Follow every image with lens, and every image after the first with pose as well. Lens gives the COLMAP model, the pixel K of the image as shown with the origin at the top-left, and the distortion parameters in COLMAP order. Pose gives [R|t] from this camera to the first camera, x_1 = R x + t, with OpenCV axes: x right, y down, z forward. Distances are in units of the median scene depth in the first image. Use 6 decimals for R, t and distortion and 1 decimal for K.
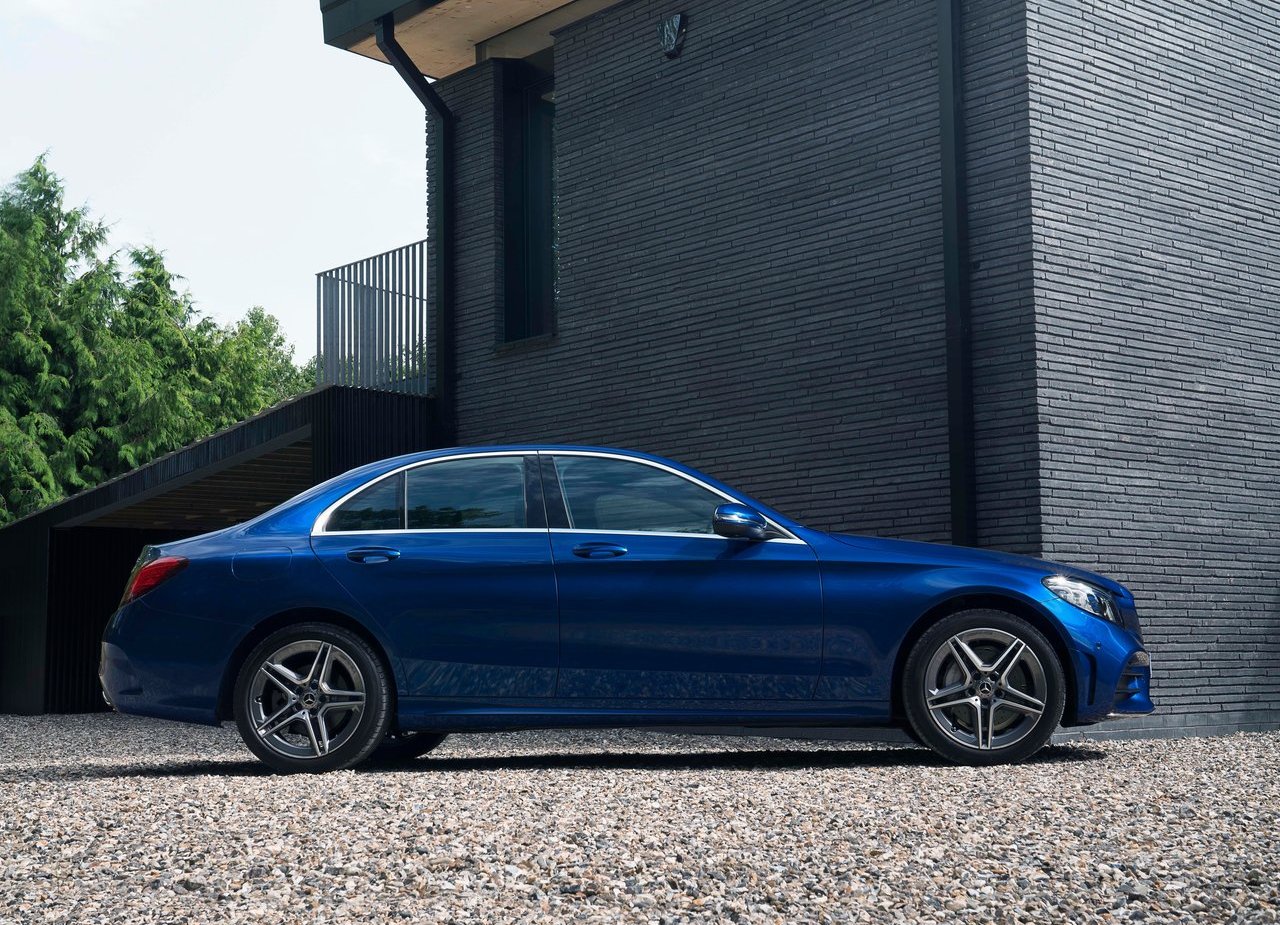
lens RADIAL K [[1870.0, 0, 646.0], [0, 1870.0, 508.8], [0, 0, 1]] dist [0.082075, 0.000000]
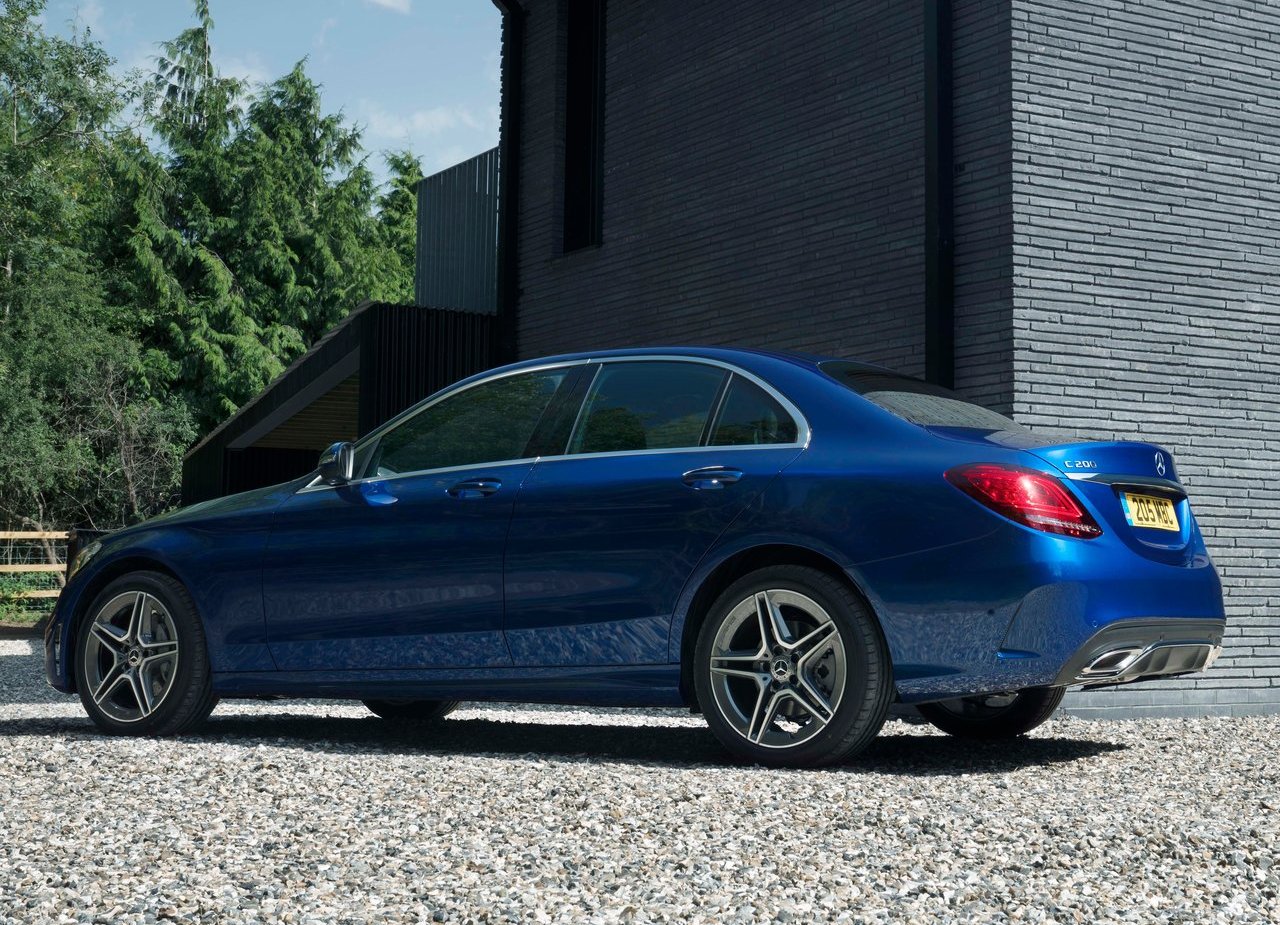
lens RADIAL K [[2013.1, 0, 716.2], [0, 2013.1, 388.9], [0, 0, 1]] dist [-0.048435, 0.000000]
pose [[0.985739, 0.004976, -0.168207, 0.207956], [-0.007776, 0.999842, -0.015995, -0.010702], [0.168101, 0.017074, 0.985622, 0.060997]]
